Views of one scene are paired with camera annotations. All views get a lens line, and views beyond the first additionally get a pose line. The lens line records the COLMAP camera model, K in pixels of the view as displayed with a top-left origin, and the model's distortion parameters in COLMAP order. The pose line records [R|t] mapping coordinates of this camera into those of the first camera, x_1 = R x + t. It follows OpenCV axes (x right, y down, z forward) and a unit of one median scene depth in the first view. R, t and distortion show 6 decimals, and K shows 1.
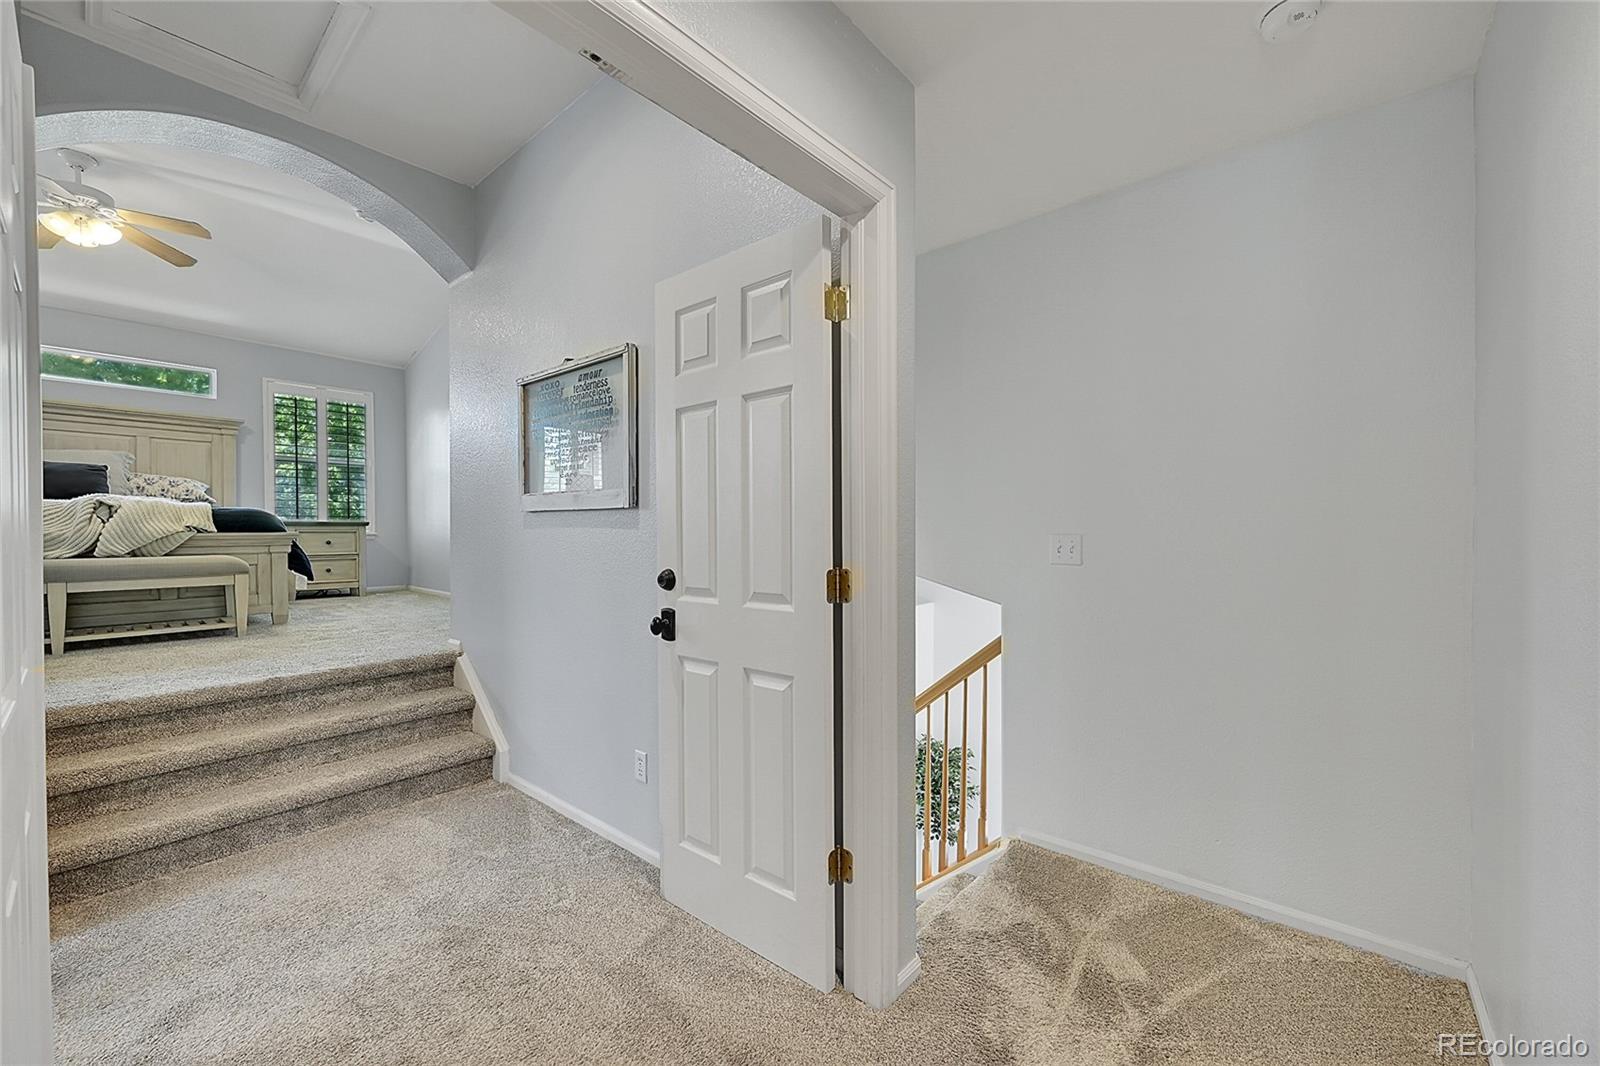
lens RADIAL K [[633.3, 0, 799.2], [0, 633.3, 531.7], [0, 0, 1]] dist [0.000480, 0.000021]
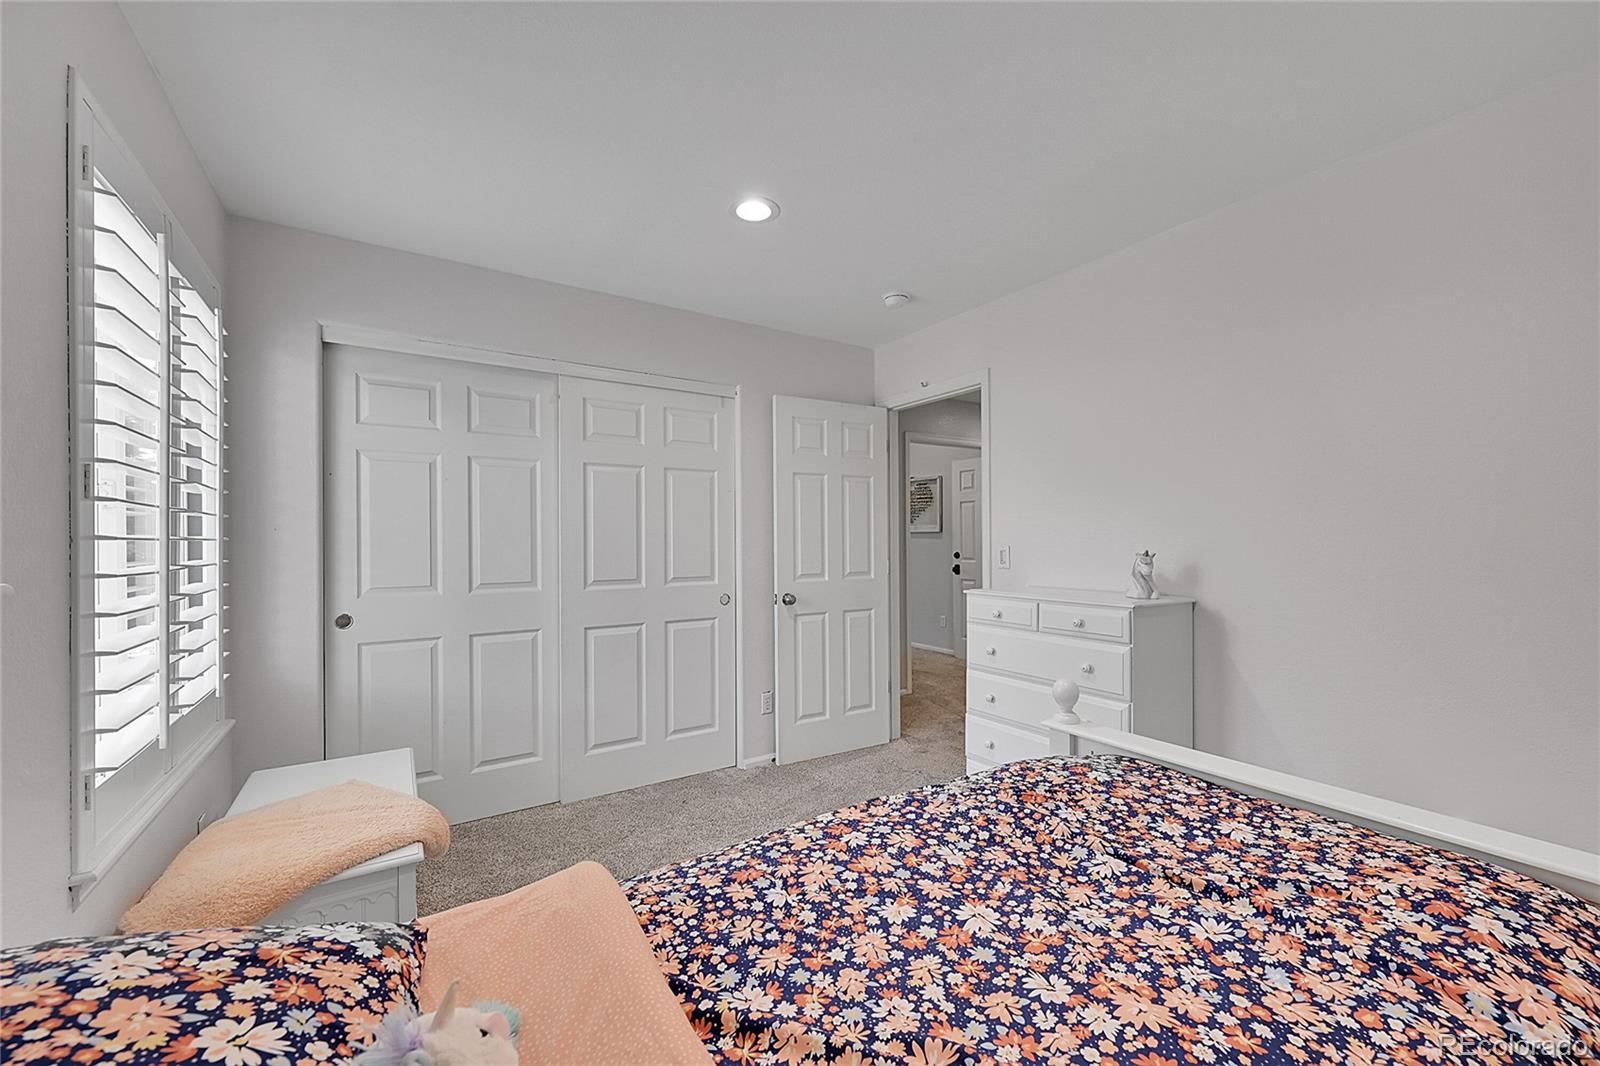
lens RADIAL K [[633.3, 0, 799.2], [0, 633.3, 538.9], [0, 0, 1]] dist [0.000480, 0.000021]
pose [[0.951249, -0.000064, -0.308425, 0.014202], [-0.003456, 0.999935, -0.010865, 0.028600], [0.308406, 0.011401, 0.951187, -2.014844]]
